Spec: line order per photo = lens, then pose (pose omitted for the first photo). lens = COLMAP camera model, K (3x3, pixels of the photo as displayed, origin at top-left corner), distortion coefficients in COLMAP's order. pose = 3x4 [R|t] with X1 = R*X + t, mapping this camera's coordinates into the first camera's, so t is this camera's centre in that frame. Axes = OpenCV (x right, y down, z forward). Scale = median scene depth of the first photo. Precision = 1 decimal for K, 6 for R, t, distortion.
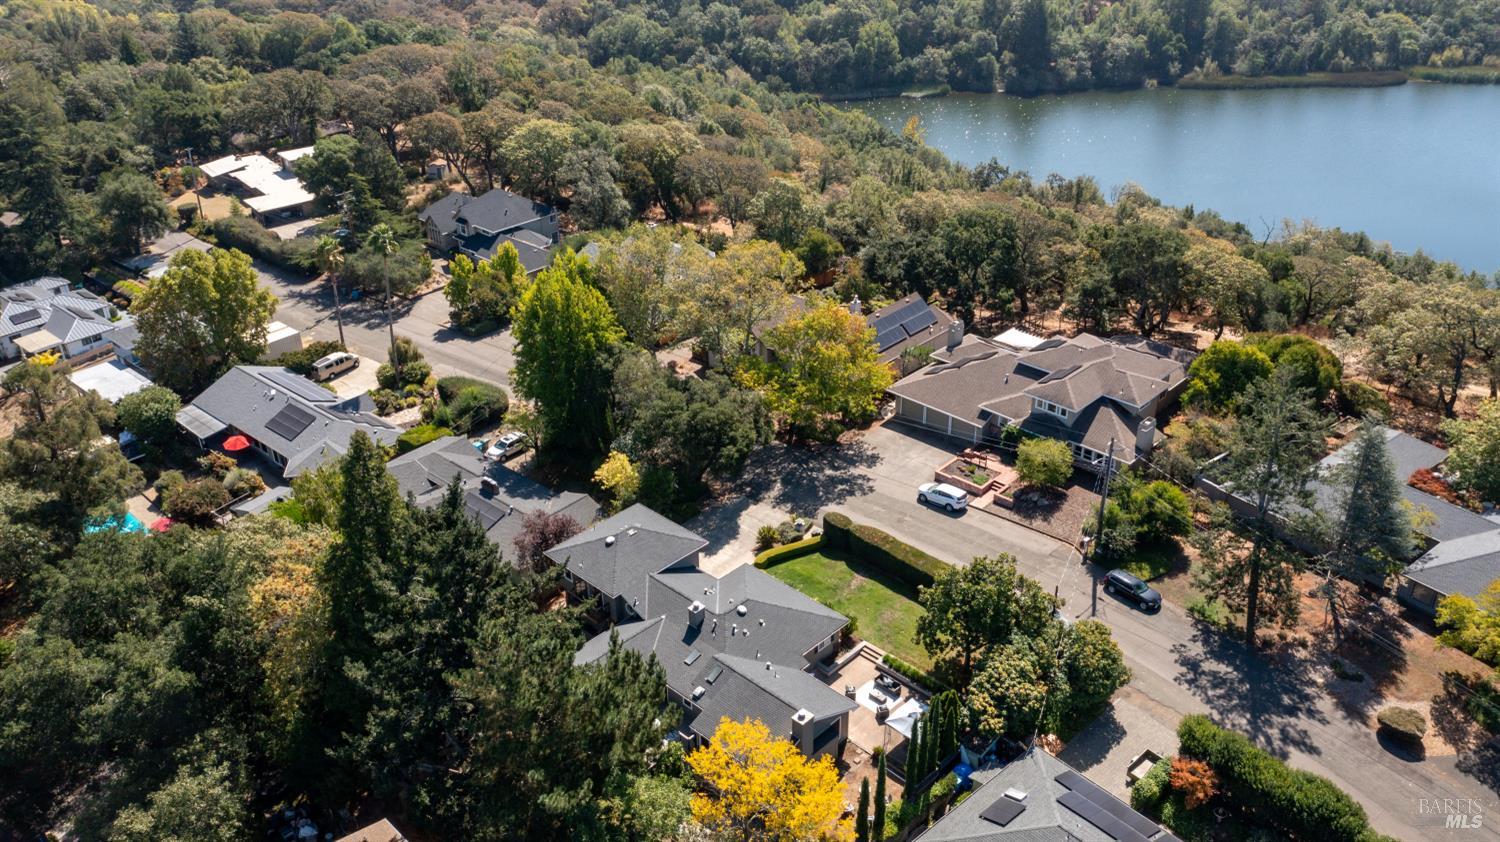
lens RADIAL K [[1179.9, 0, 747.7], [0, 1179.9, 420.0], [0, 0, 1]] dist [-0.015000, 0.002579]
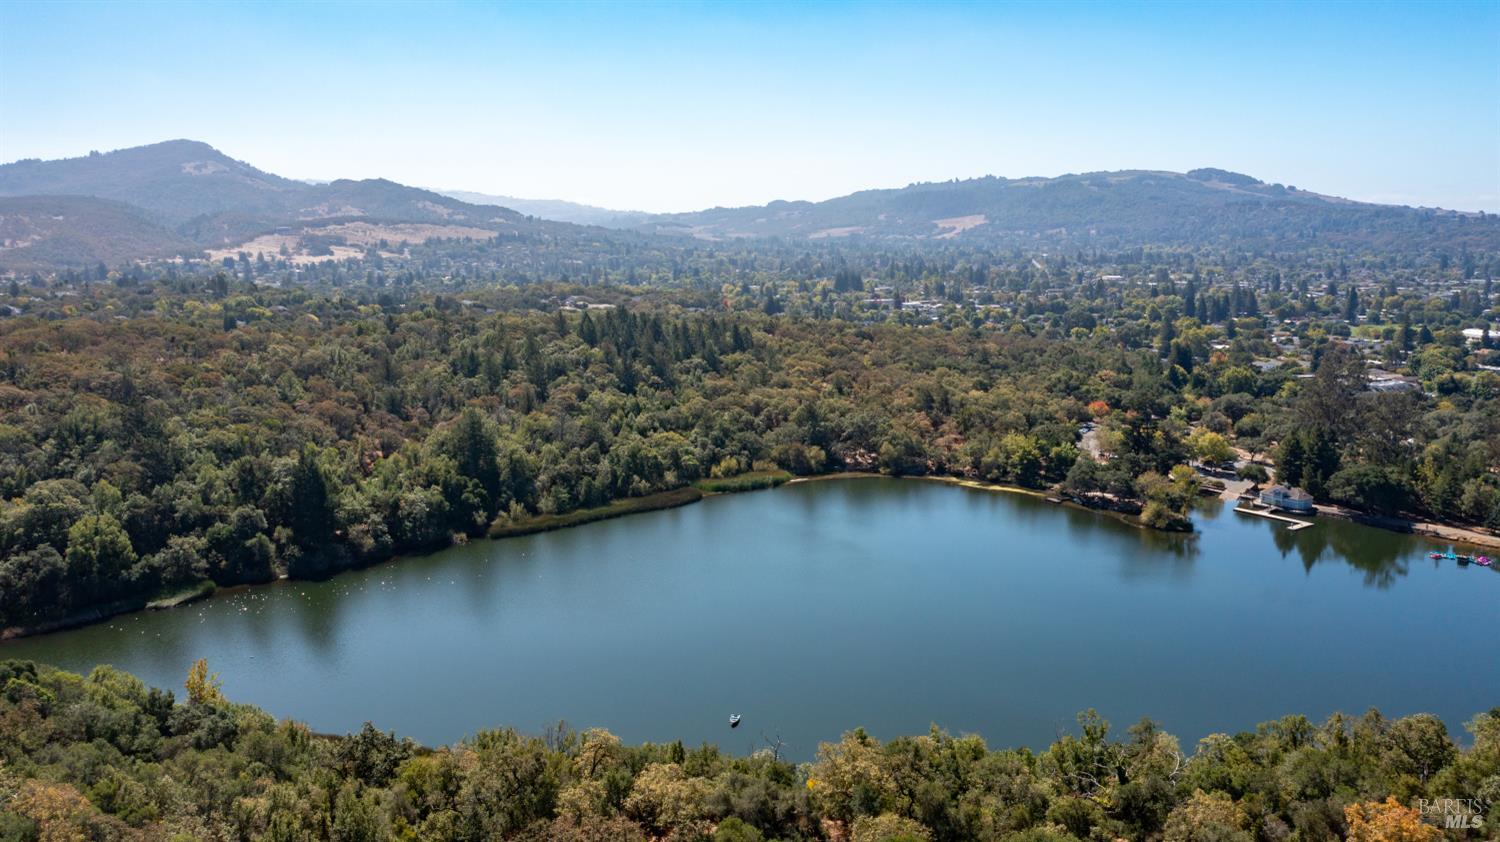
lens RADIAL K [[1179.9, 0, 746.9], [0, 1179.9, 424.6], [0, 0, 1]] dist [-0.015000, 0.002579]
pose [[0.793778, -0.093477, 0.600981, -0.003976], [0.287930, 0.928133, -0.235936, -0.202585], [-0.535736, 0.360321, 0.763646, 0.404104]]
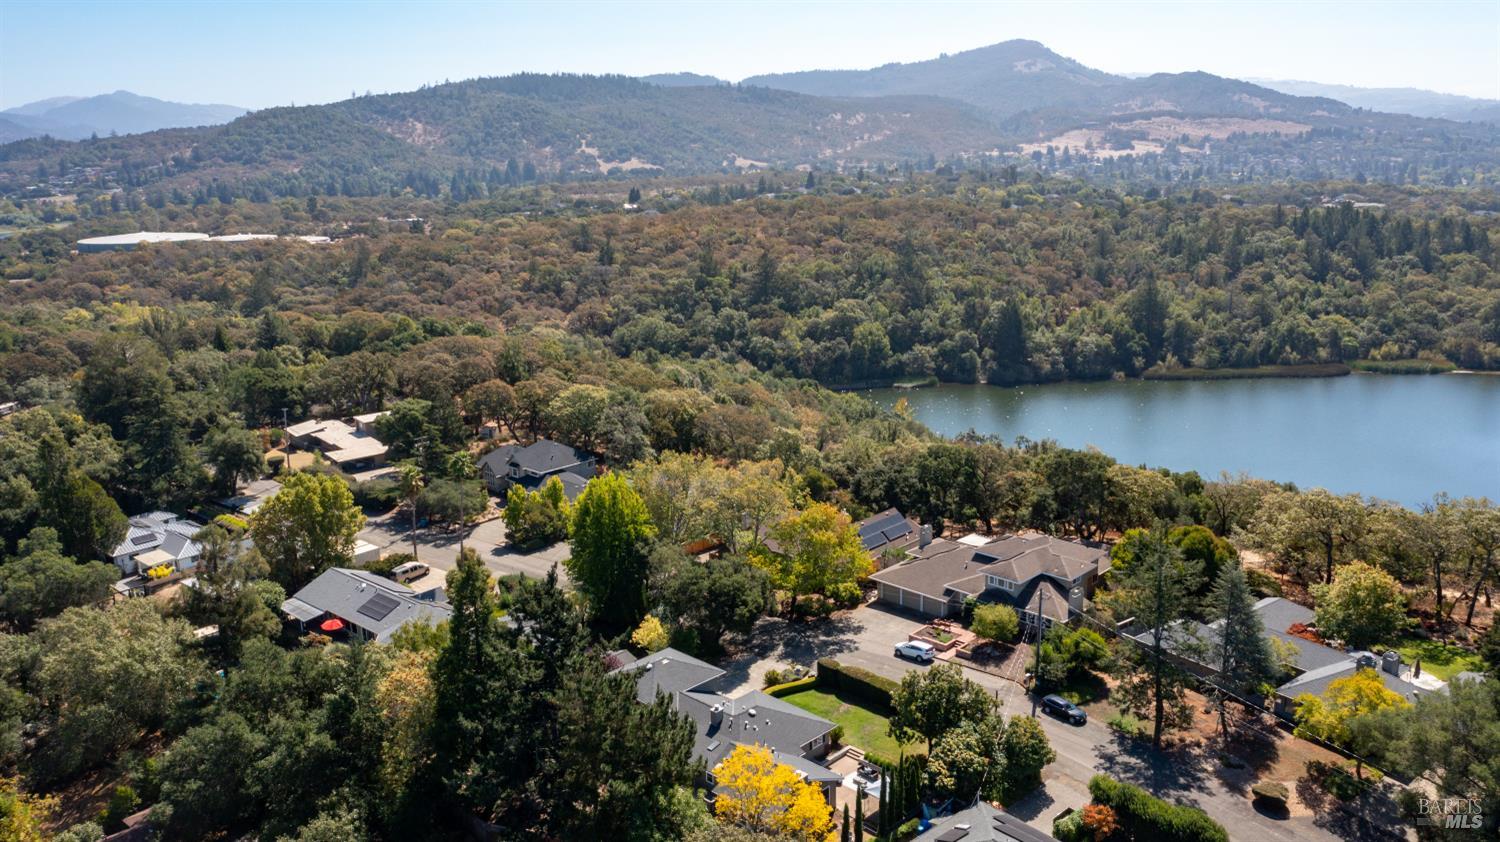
lens RADIAL K [[1179.9, 0, 749.1], [0, 1179.9, 424.4], [0, 0, 1]] dist [-0.015000, 0.002579]
pose [[0.999988, -0.001536, -0.004579, -0.000882], [0.000341, 0.968160, -0.250332, 0.074497], [0.004817, 0.250328, 0.968149, -0.131973]]
